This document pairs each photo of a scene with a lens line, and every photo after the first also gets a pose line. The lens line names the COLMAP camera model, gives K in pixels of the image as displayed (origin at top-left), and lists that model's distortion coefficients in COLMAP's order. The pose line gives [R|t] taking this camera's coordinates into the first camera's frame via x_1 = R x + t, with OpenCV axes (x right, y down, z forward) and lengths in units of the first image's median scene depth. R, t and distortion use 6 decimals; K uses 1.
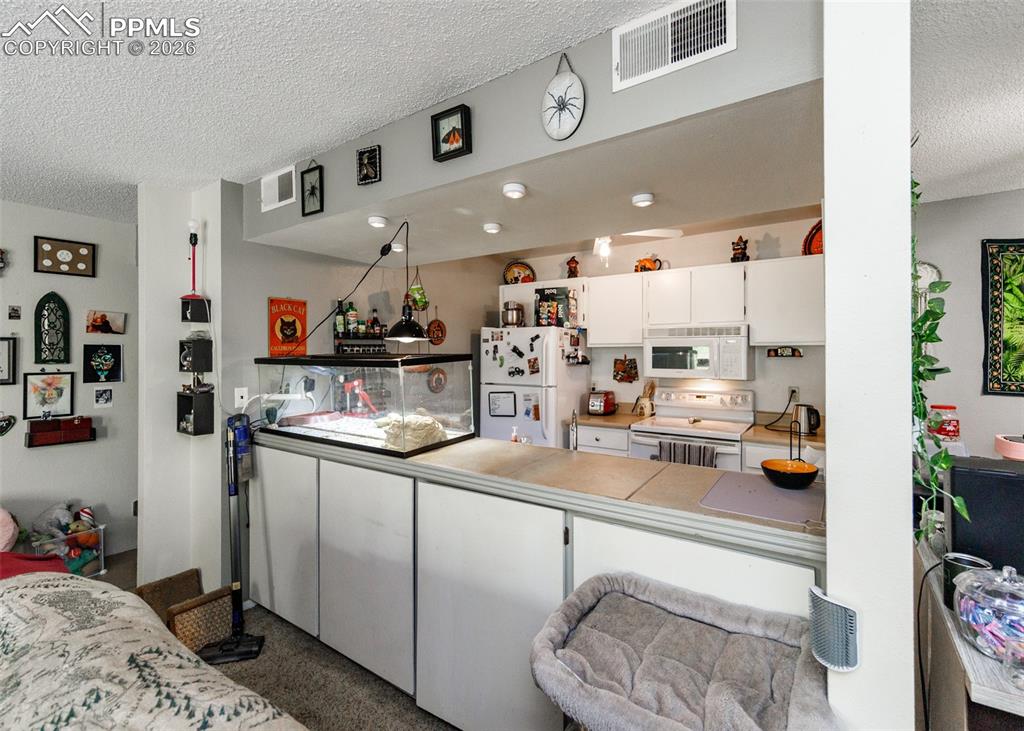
lens RADIAL K [[474.4, 0, 524.9], [0, 474.4, 347.3], [0, 0, 1]] dist [0.001023, 0.001175]
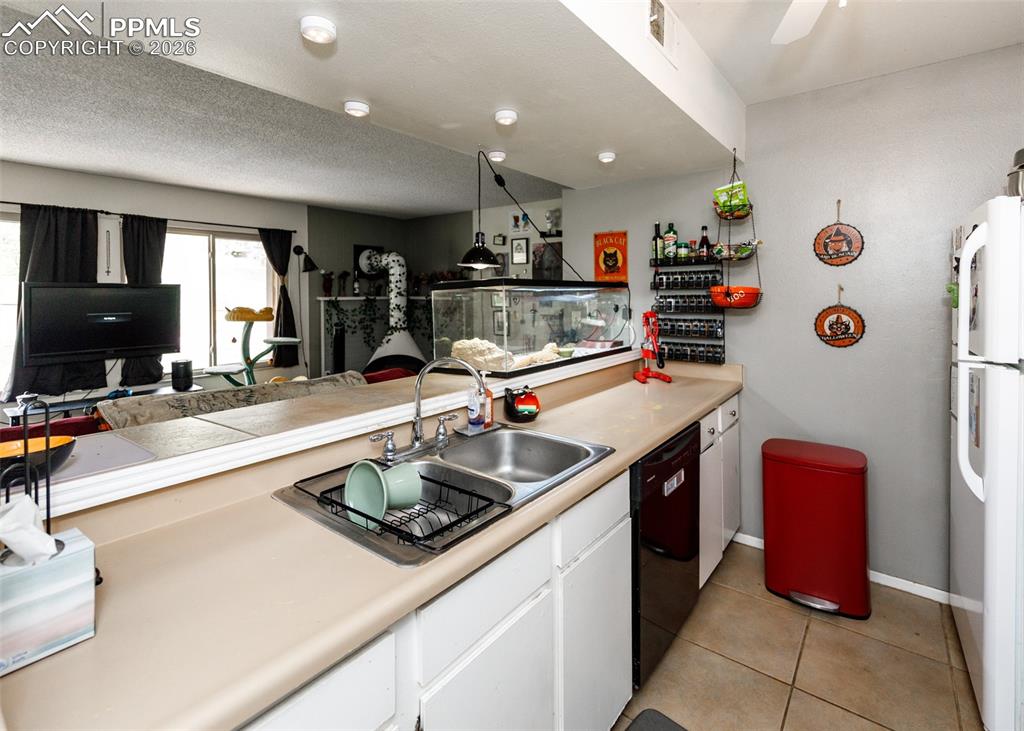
lens RADIAL K [[474.4, 0, 533.6], [0, 474.4, 291.3], [0, 0, 1]] dist [0.001023, 0.001175]
pose [[-0.038684, 0.000073, -0.999251, 0.559833], [0.013036, 0.999915, -0.000432, 0.029253], [0.999166, -0.013043, -0.038682, 0.845131]]
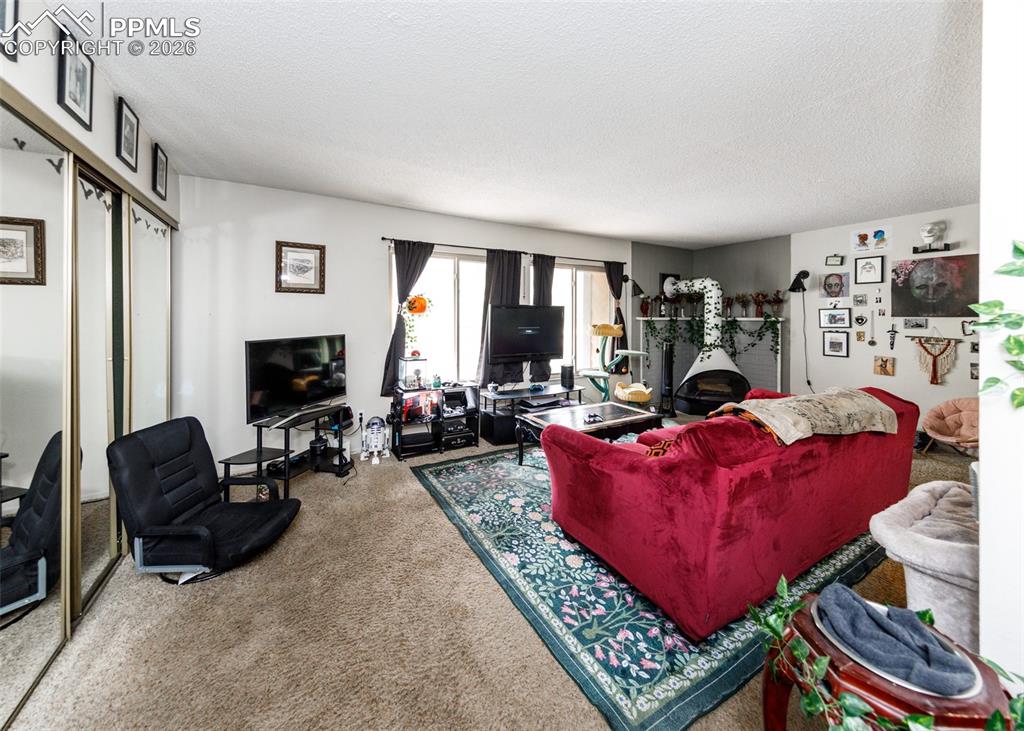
lens RADIAL K [[369.9, 0, 497.2], [0, 369.9, 315.1], [0, 0, 1]] dist [0.004712, -0.000095]
pose [[-0.440467, -0.008069, -0.897732, 0.585651], [0.008458, 0.999878, -0.013137, 0.046884], [0.897729, -0.013379, -0.440345, 0.080466]]
